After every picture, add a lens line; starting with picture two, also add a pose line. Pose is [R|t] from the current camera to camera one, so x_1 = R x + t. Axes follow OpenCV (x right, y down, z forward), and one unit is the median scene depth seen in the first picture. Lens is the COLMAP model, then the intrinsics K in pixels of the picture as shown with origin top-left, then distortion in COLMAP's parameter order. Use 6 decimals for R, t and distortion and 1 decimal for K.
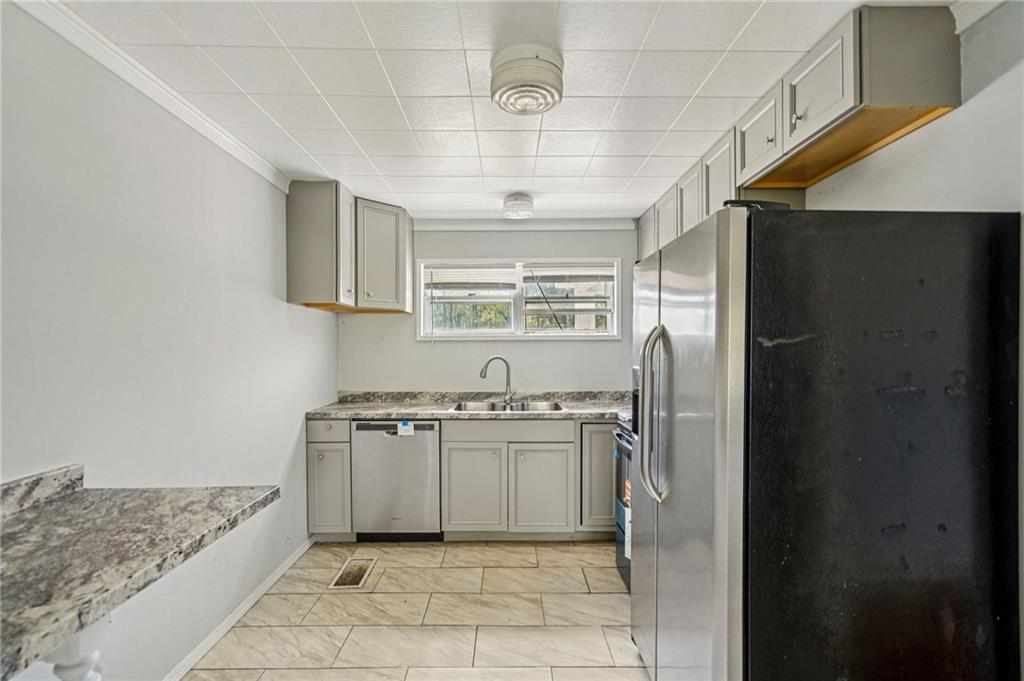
lens RADIAL K [[485.7, 0, 517.3], [0, 485.7, 346.2], [0, 0, 1]] dist [0.001125, 0.001117]
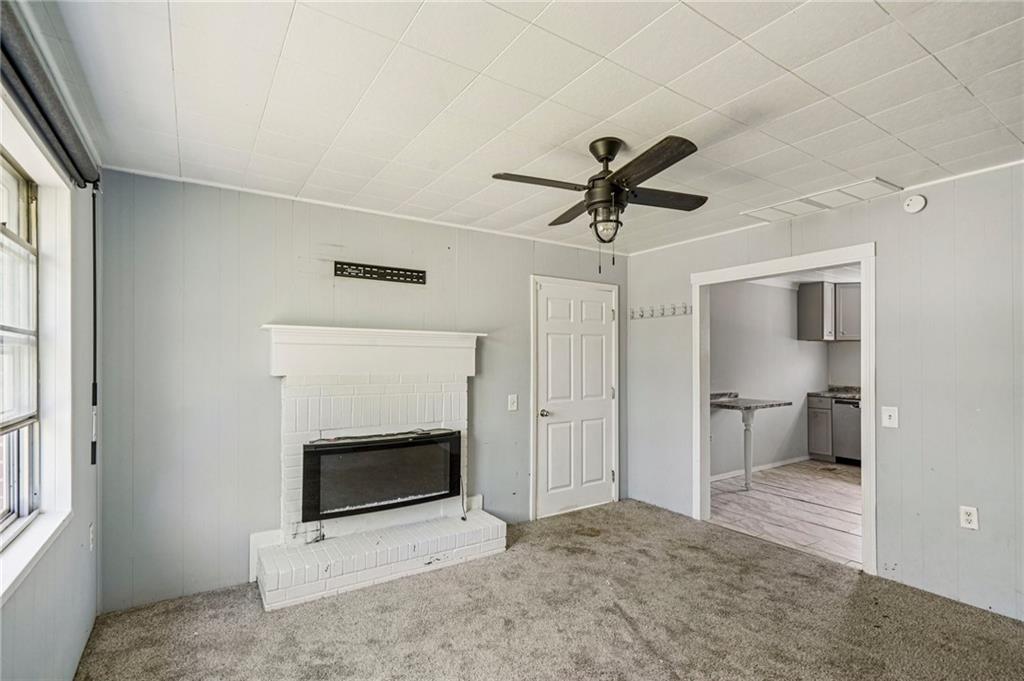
lens RADIAL K [[485.7, 0, 509.9], [0, 485.7, 353.8], [0, 0, 1]] dist [0.001125, 0.001117]
pose [[0.532277, -0.004242, -0.846560, 0.626166], [-0.004093, 0.999963, -0.007584, -0.006402], [0.846560, 0.007502, 0.532240, -1.145250]]
